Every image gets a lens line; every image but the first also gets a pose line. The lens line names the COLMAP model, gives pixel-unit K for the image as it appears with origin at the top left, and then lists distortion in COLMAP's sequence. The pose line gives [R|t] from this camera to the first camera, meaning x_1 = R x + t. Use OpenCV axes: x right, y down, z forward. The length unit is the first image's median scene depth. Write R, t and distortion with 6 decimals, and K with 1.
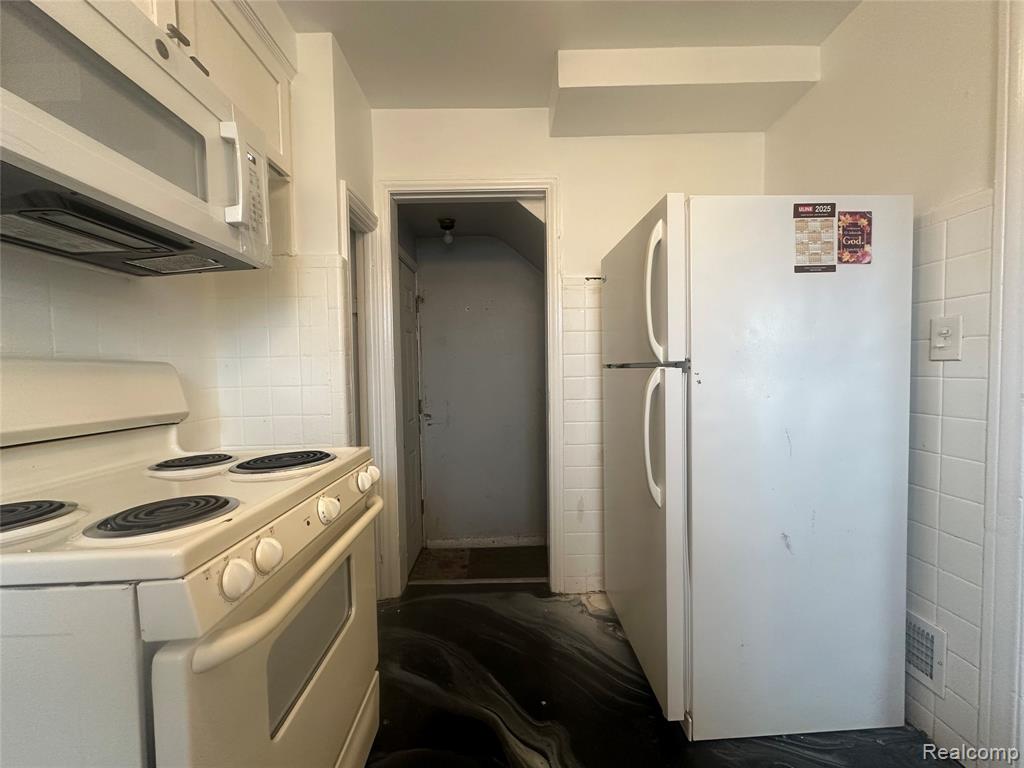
lens RADIAL K [[409.9, 0, 512.6], [0, 409.9, 385.0], [0, 0, 1]] dist [-0.000904, -0.000140]
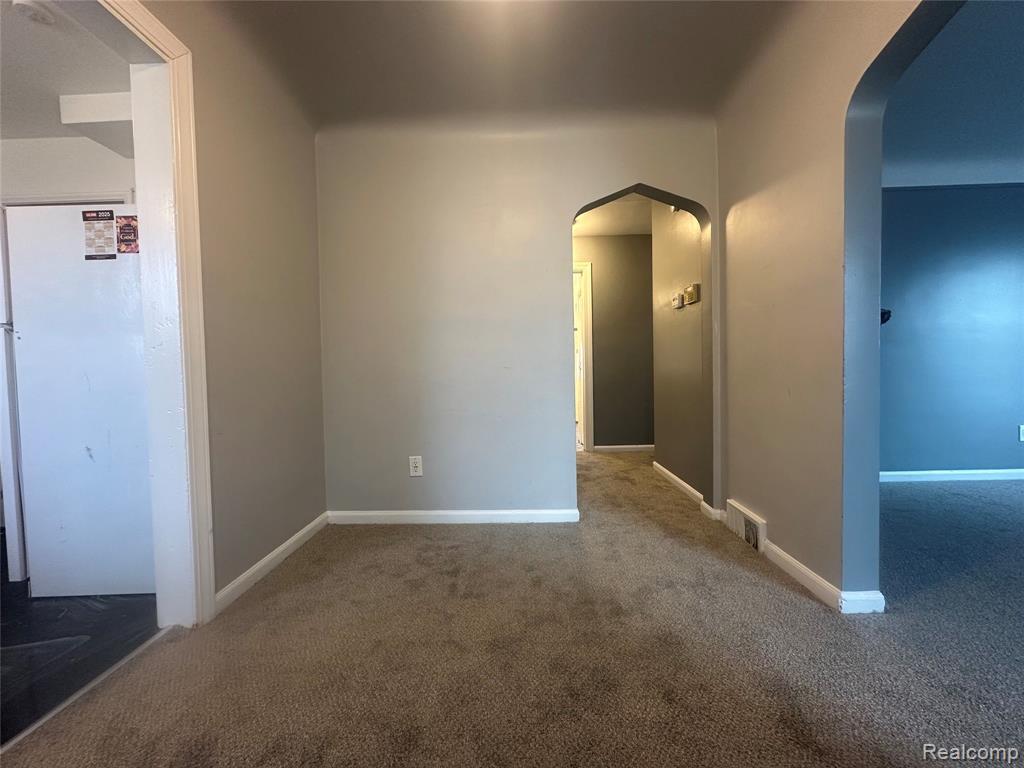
lens RADIAL K [[409.9, 0, 512.9], [0, 409.9, 383.8], [0, 0, 1]] dist [-0.000904, -0.000140]
pose [[0.999436, -0.004434, -0.033292, 2.194629], [0.004171, 0.999960, -0.007973, 0.167405], [0.033326, 0.007830, 0.999414, -0.350734]]
